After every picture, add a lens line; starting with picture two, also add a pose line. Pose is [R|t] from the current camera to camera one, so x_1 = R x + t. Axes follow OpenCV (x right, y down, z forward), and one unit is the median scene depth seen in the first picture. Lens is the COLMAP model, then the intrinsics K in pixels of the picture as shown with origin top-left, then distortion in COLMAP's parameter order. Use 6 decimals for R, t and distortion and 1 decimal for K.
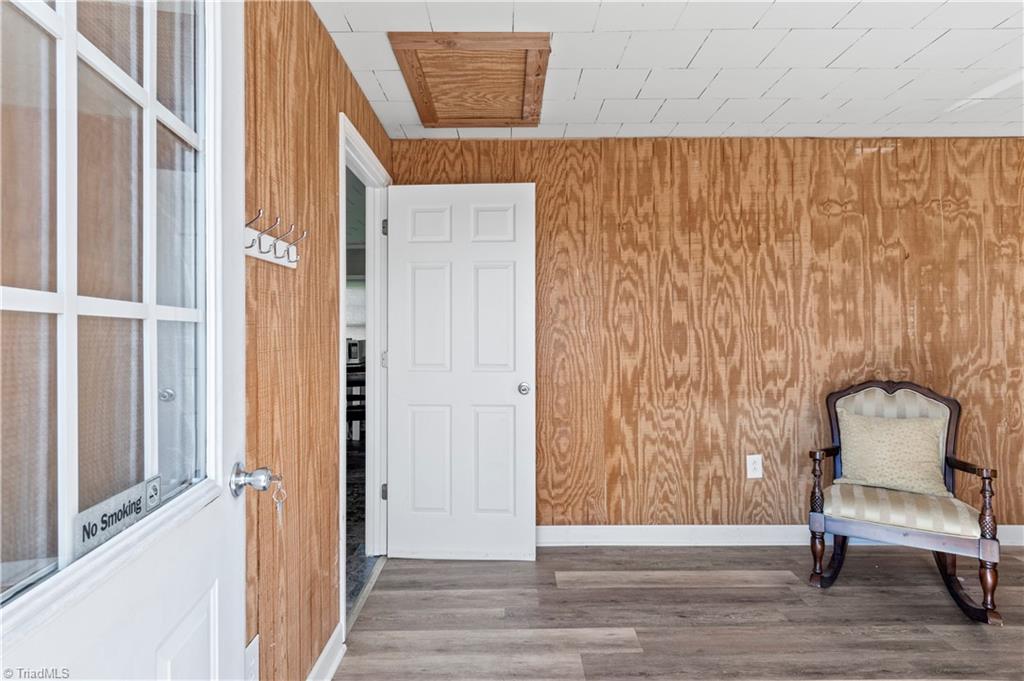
lens RADIAL K [[560.5, 0, 515.8], [0, 560.5, 335.0], [0, 0, 1]] dist [0.002398, 0.000243]
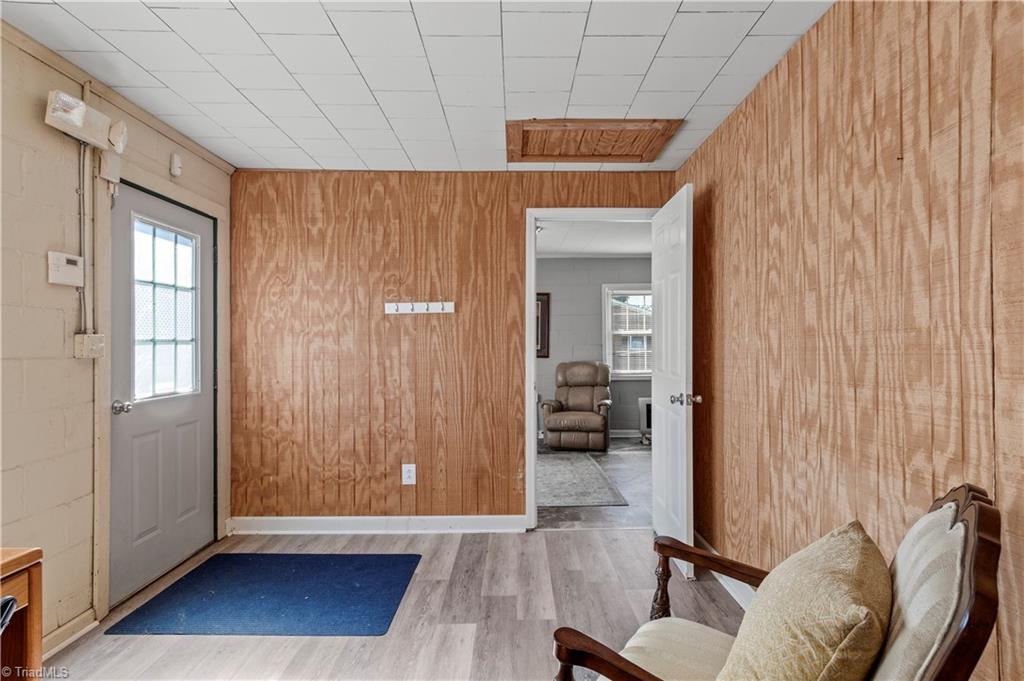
lens RADIAL K [[560.5, 0, 515.8], [0, 560.5, 335.0], [0, 0, 1]] dist [0.002398, 0.000243]
pose [[-0.013228, -0.005062, -0.999900, 0.918256], [0.008921, 0.999947, -0.005180, -0.012001], [0.999873, -0.008988, -0.013182, 0.679979]]
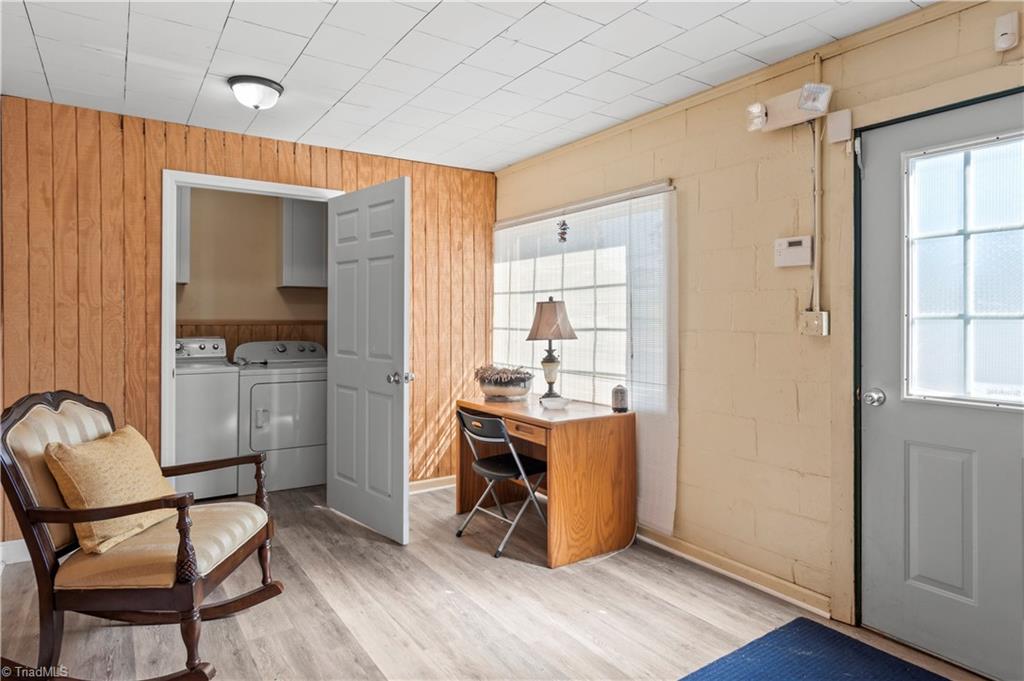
lens RADIAL K [[584.9, 0, 510.6], [0, 584.9, 302.3], [0, 0, 1]] dist [0.003874, -0.000400]
pose [[-0.552546, 0.029793, 0.832949, -0.251796], [0.001864, 0.999403, -0.034510, -0.008141], [-0.833480, -0.017515, -0.552272, 0.862489]]
